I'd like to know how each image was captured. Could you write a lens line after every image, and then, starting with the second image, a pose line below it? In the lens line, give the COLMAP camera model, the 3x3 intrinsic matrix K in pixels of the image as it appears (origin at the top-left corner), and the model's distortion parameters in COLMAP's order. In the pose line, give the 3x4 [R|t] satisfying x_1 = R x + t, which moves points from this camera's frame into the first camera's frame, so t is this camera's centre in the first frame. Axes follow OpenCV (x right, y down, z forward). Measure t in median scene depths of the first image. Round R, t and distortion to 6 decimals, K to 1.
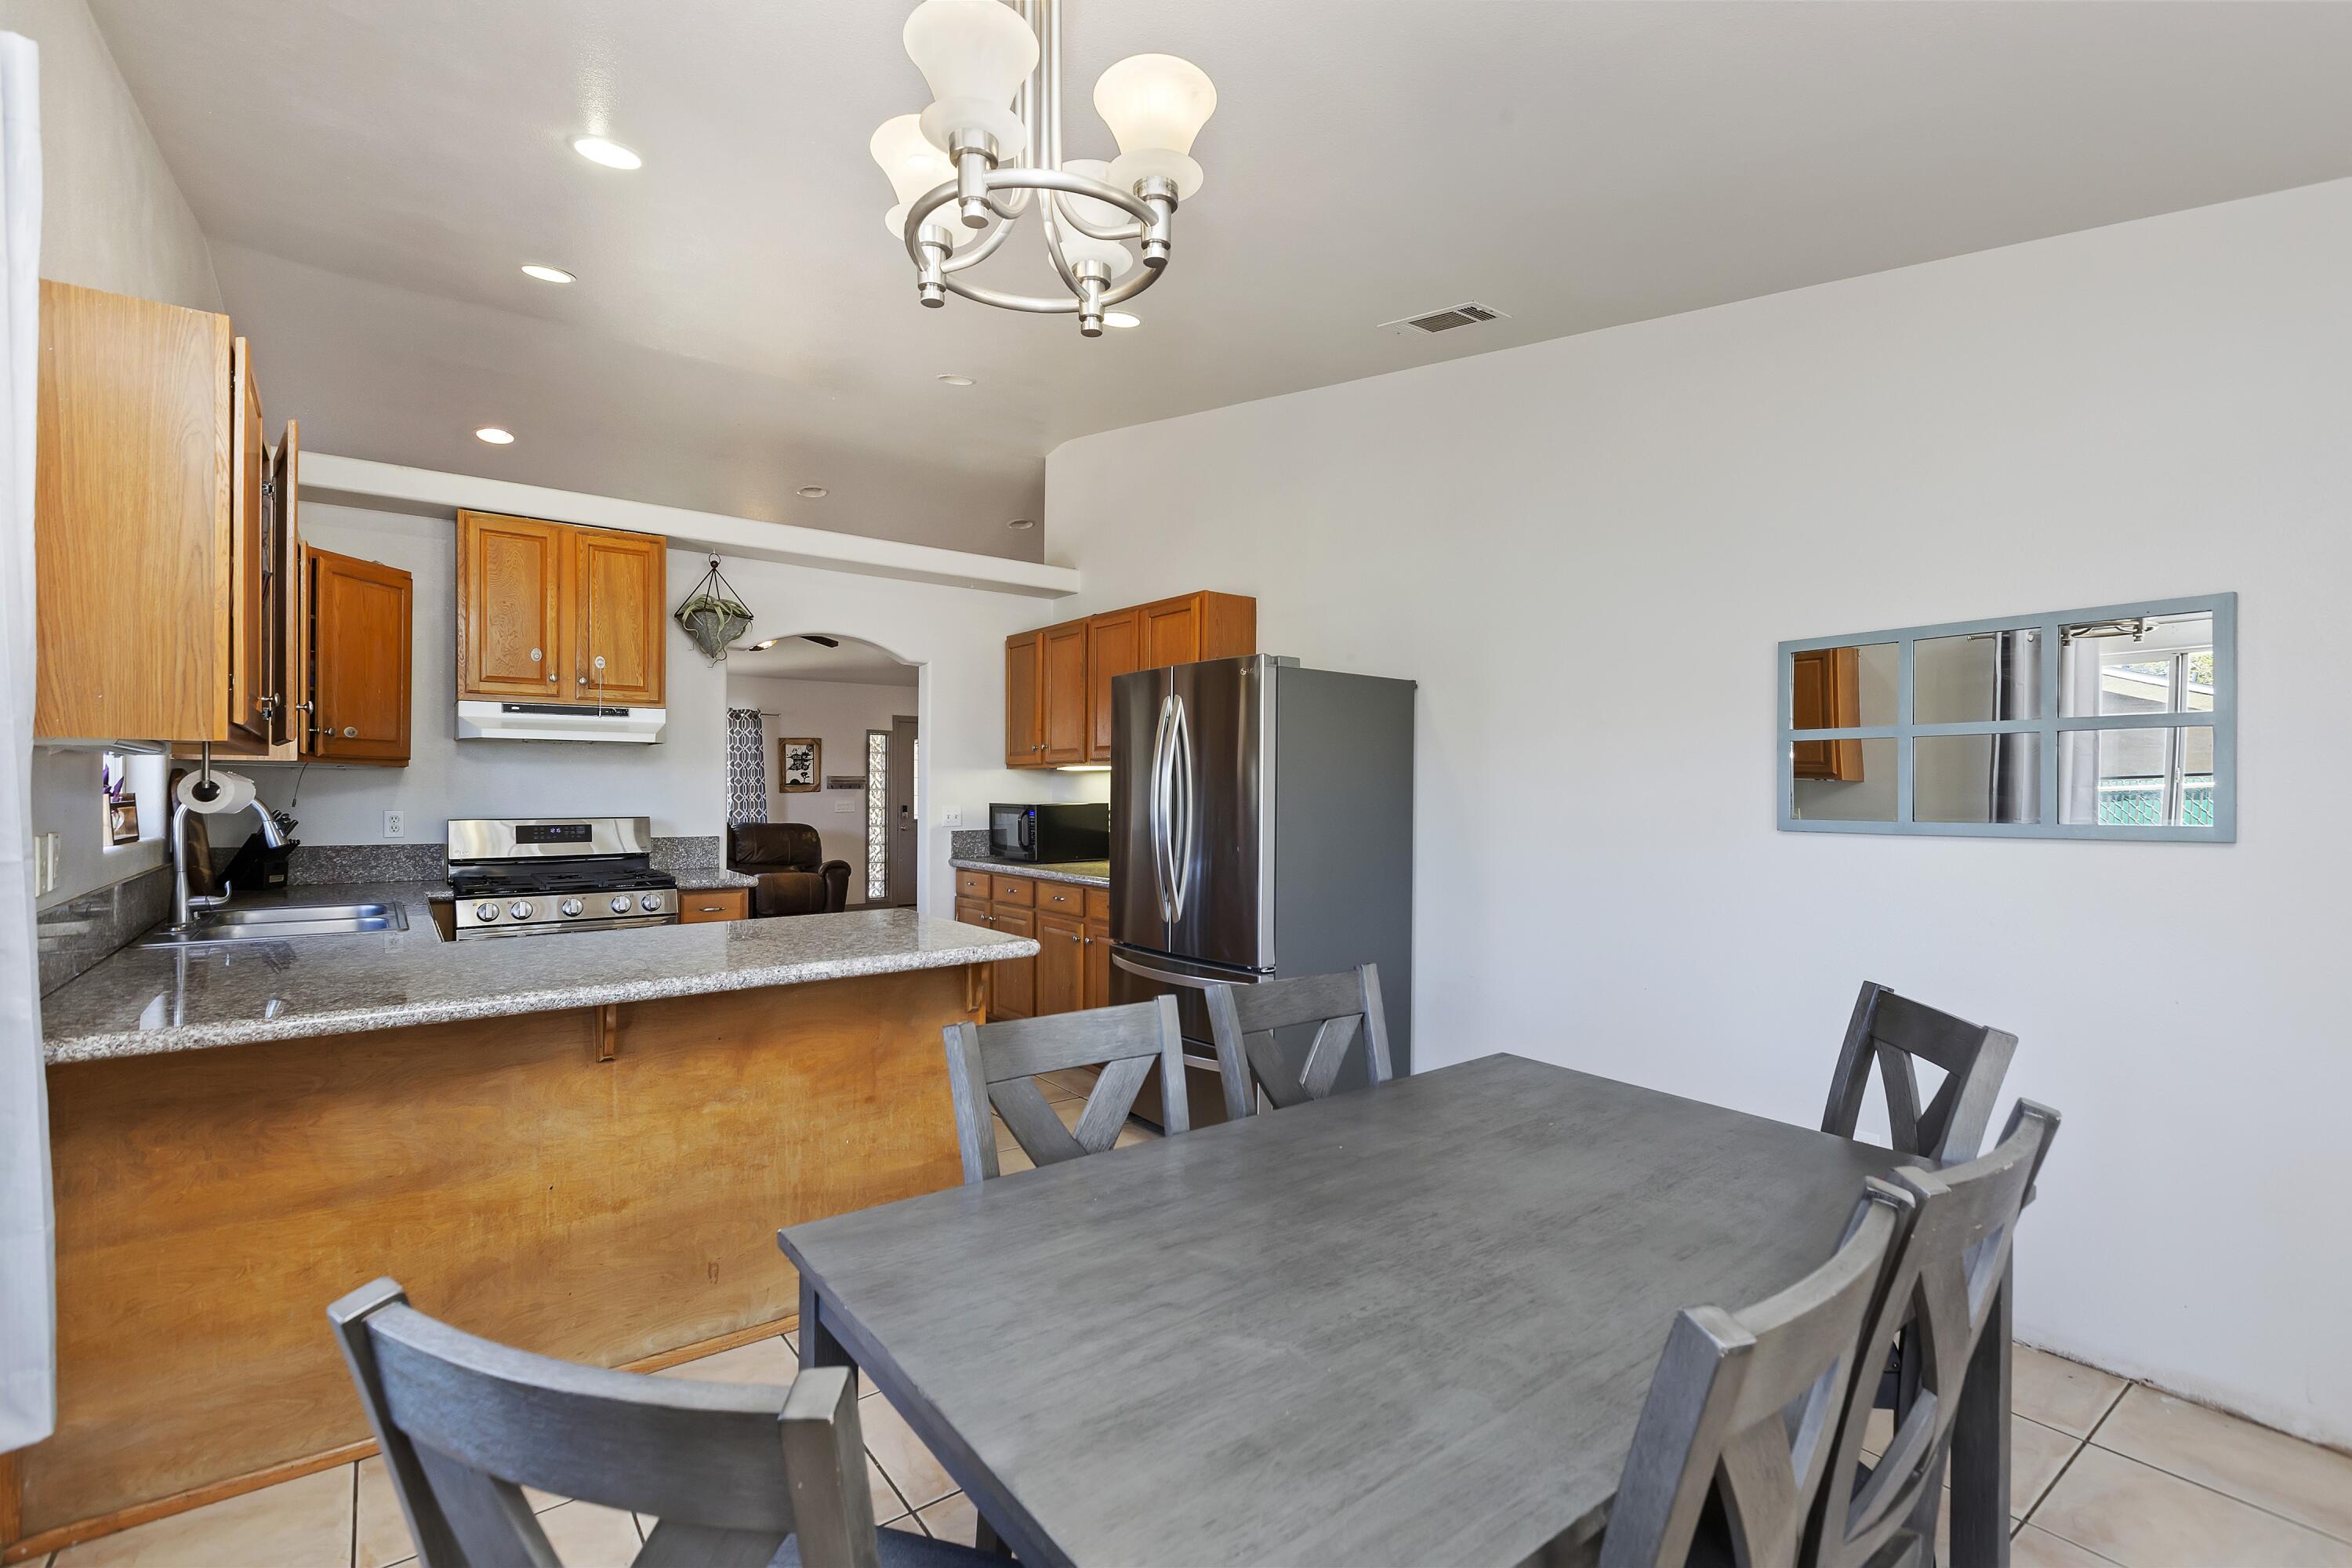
lens RADIAL K [[1075.4, 0, 1201.0], [0, 1075.4, 791.3], [0, 0, 1]] dist [0.000651, 0.000451]
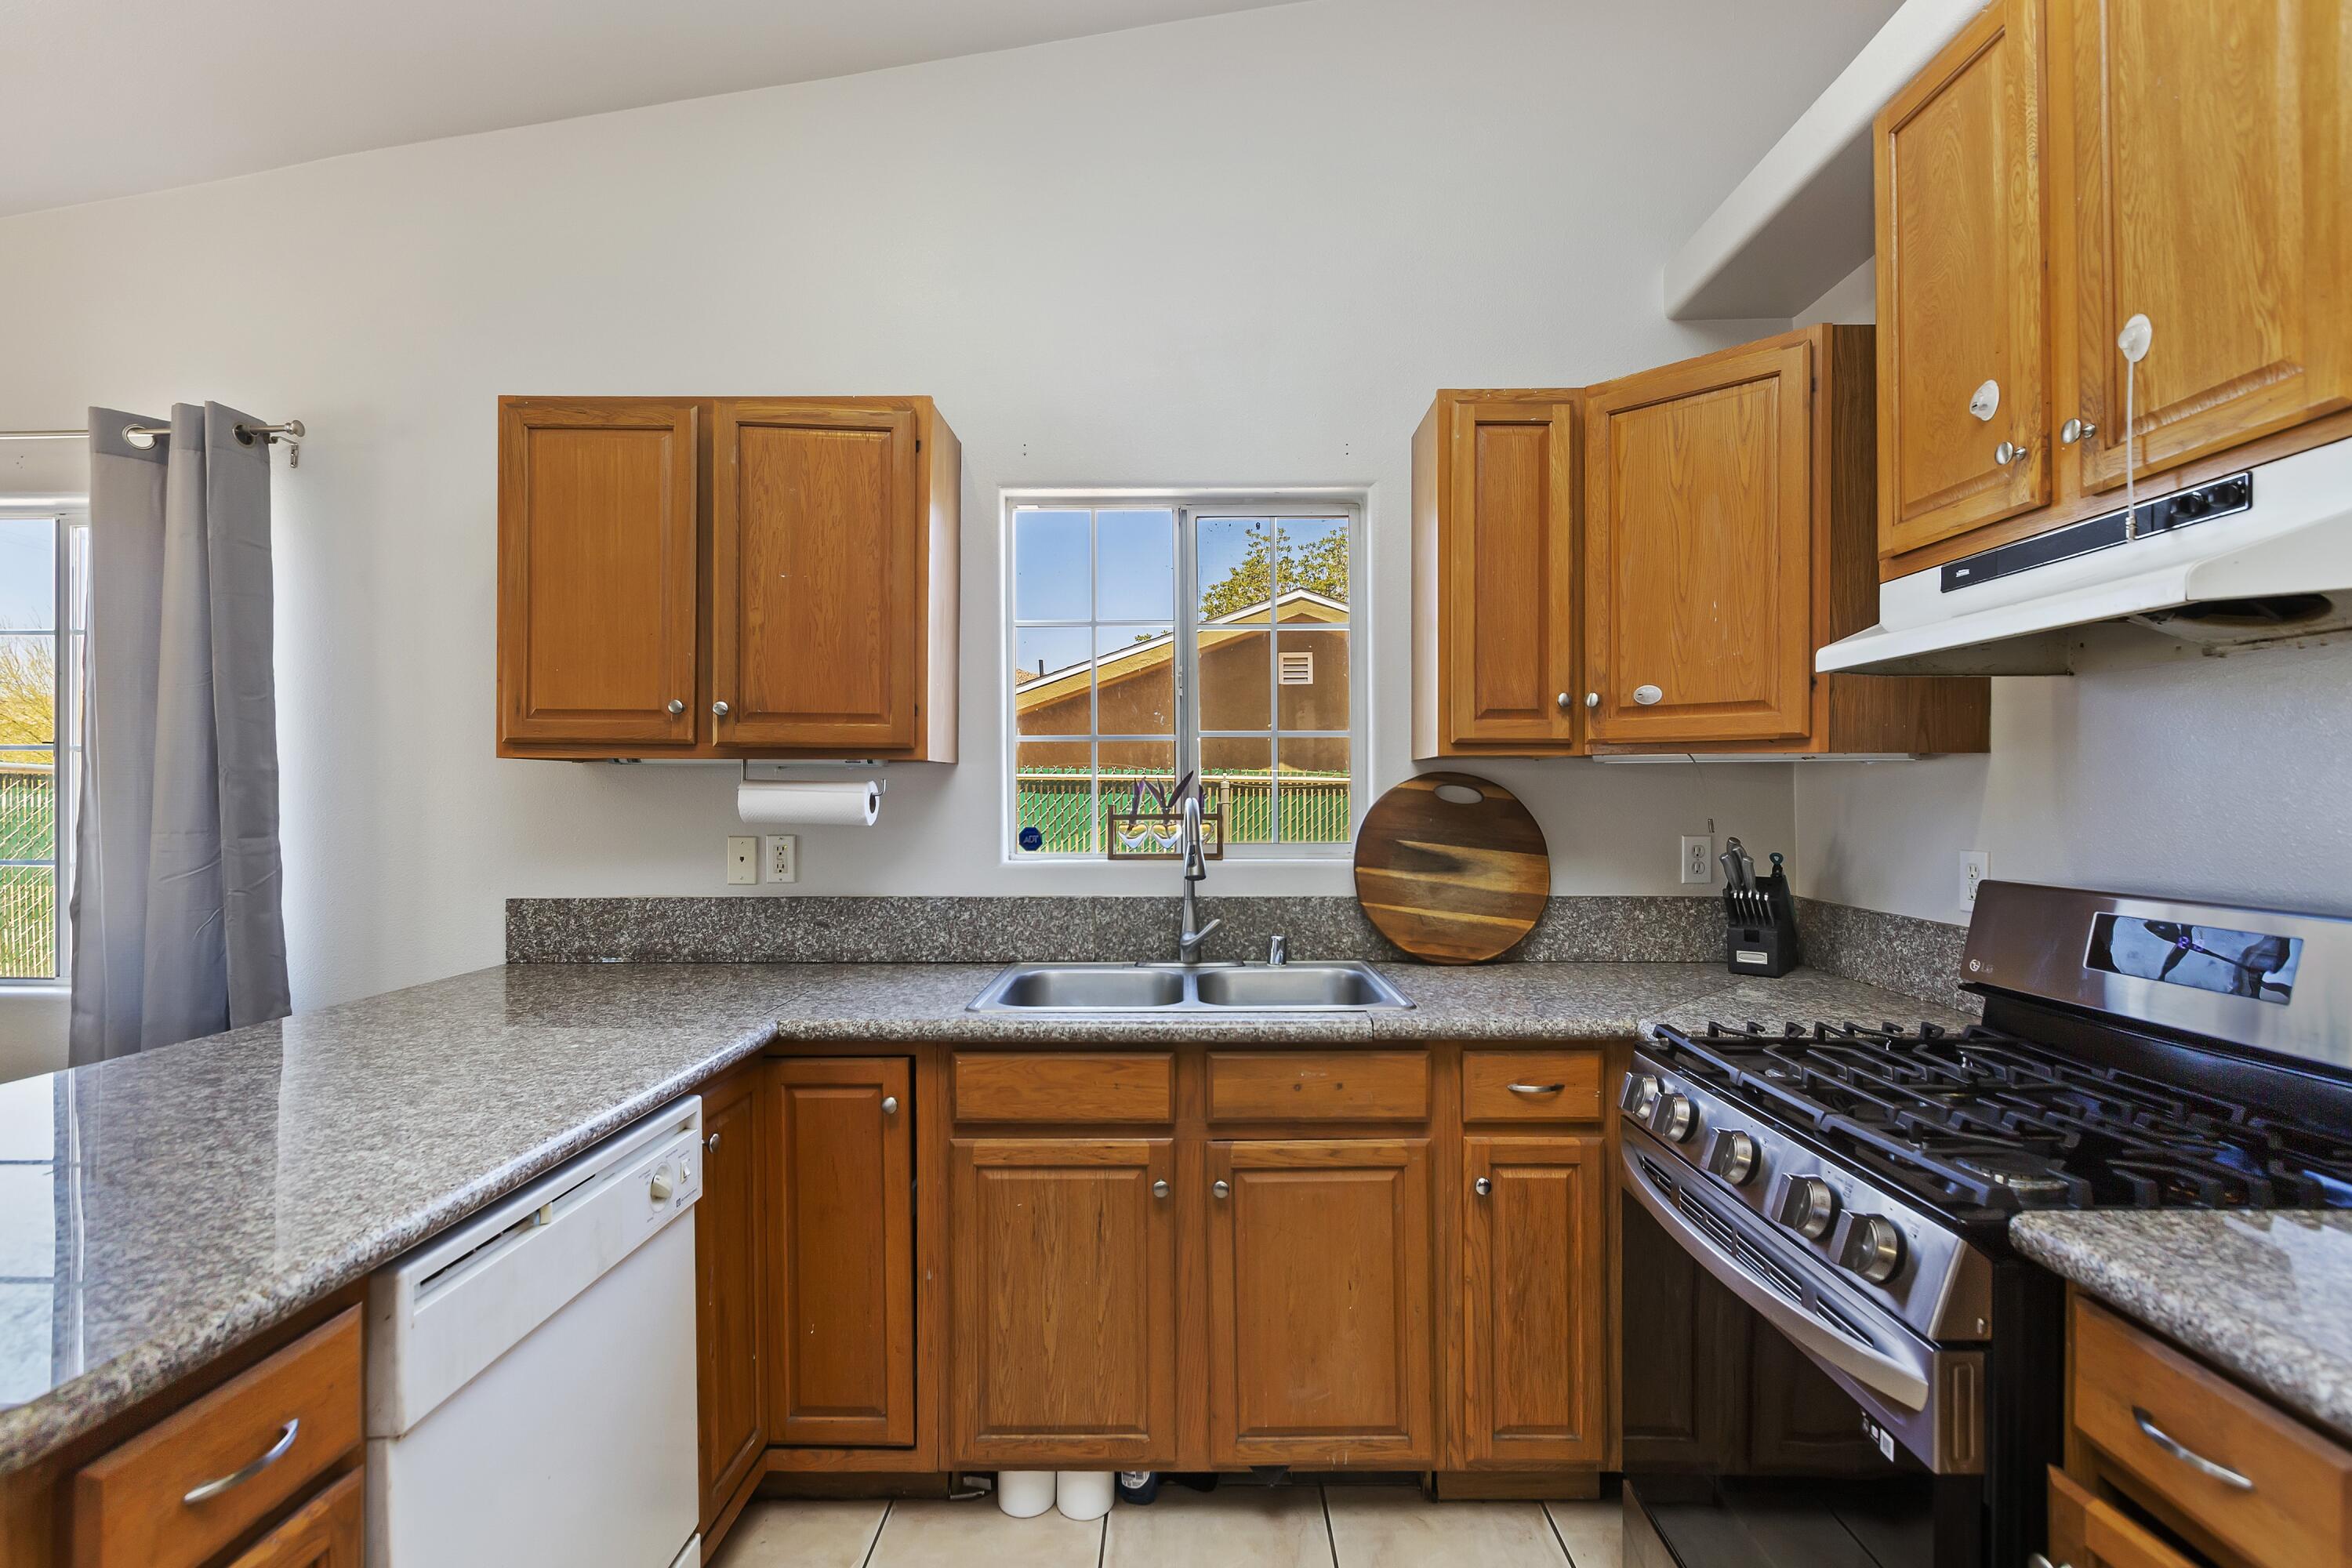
lens RADIAL K [[1075.4, 0, 1169.7], [0, 1075.4, 798.4], [0, 0, 1]] dist [0.000651, 0.000451]
pose [[-0.627053, 0.000722, -0.778976, -0.192058], [-0.004559, 0.999979, 0.004597, -0.004045], [0.778963, 0.006434, -0.627037, 0.971500]]
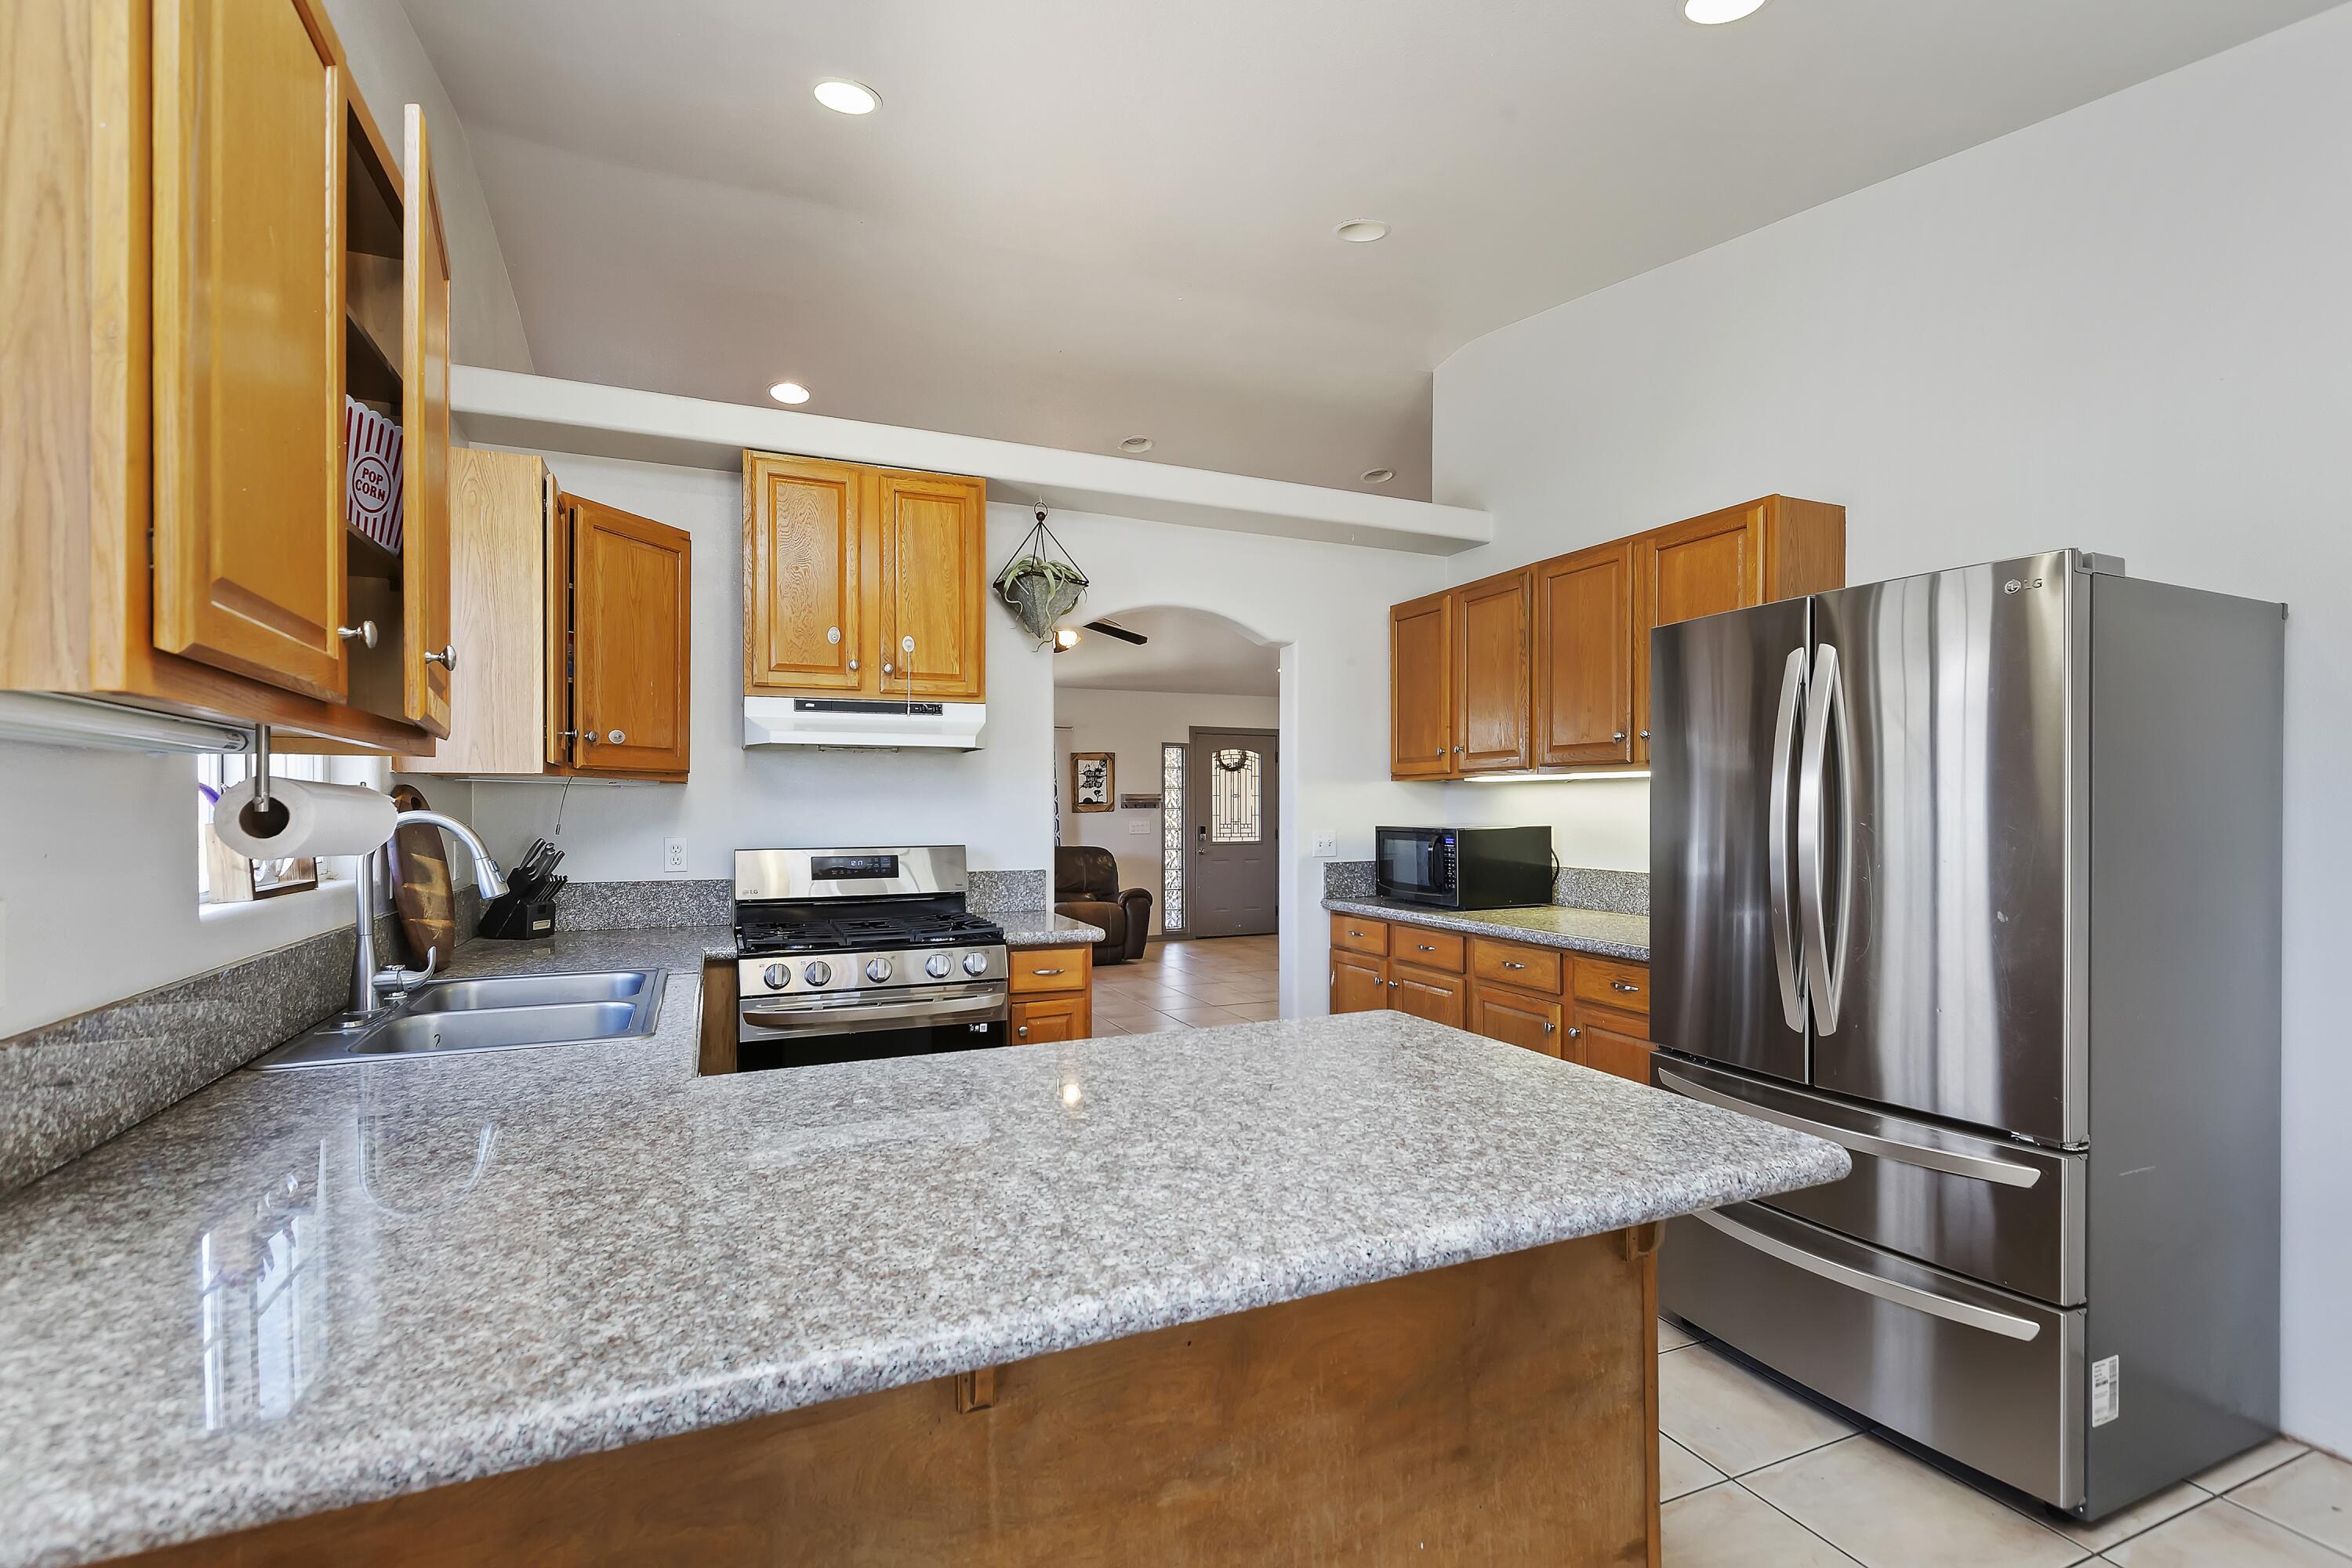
lens RADIAL K [[1075.4, 0, 1191.5], [0, 1075.4, 811.4], [0, 0, 1]] dist [0.000651, 0.000451]
pose [[0.972942, -0.004076, -0.231015, -0.184576], [0.004417, 0.999990, 0.000960, -0.000746], [0.231009, -0.001955, 0.972950, 0.298524]]
